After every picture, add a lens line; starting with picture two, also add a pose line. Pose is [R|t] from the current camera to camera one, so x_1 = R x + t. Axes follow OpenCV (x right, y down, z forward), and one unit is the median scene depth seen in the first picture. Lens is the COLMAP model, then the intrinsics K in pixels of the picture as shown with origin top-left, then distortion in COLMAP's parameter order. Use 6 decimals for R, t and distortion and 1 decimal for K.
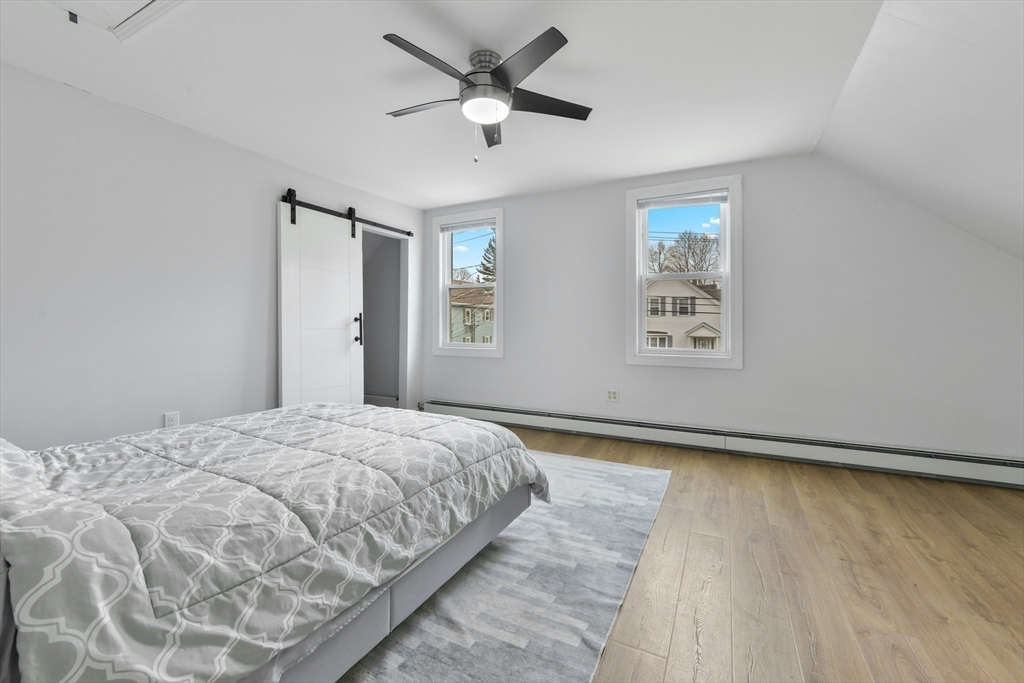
lens RADIAL K [[416.3, 0, 511.9], [0, 416.3, 331.4], [0, 0, 1]] dist [-0.001094, 0.002349]
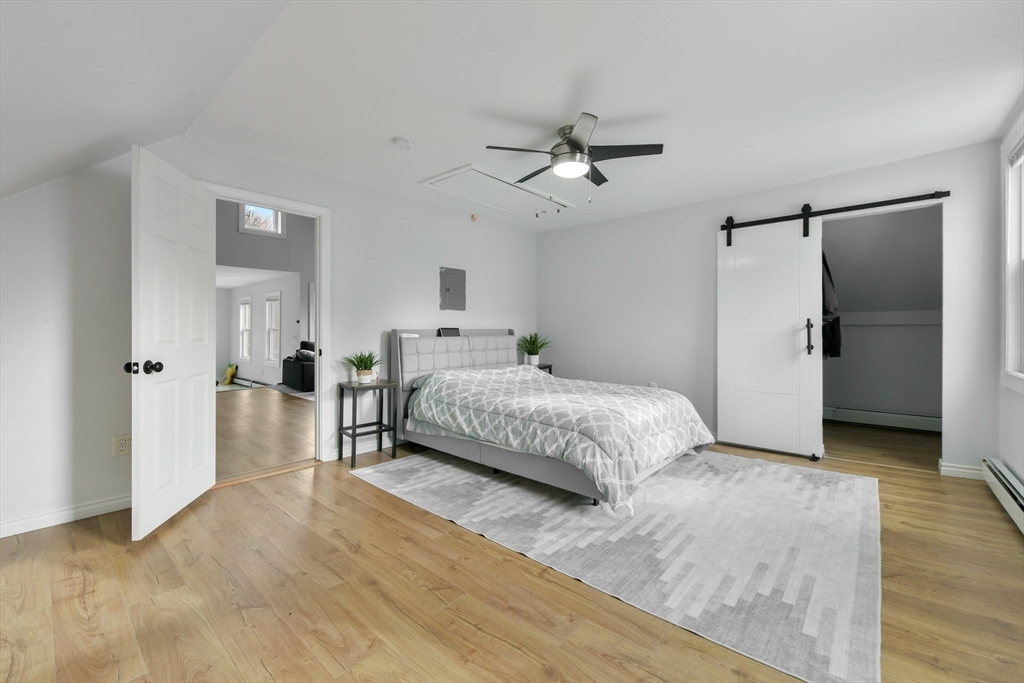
lens RADIAL K [[416.3, 0, 510.0], [0, 416.3, 333.1], [0, 0, 1]] dist [-0.001094, 0.002349]
pose [[-0.236218, 0.003059, -0.971695, 0.977193], [-0.020184, 0.999764, 0.008054, -0.011539], [0.971491, 0.021515, -0.236100, 0.870785]]
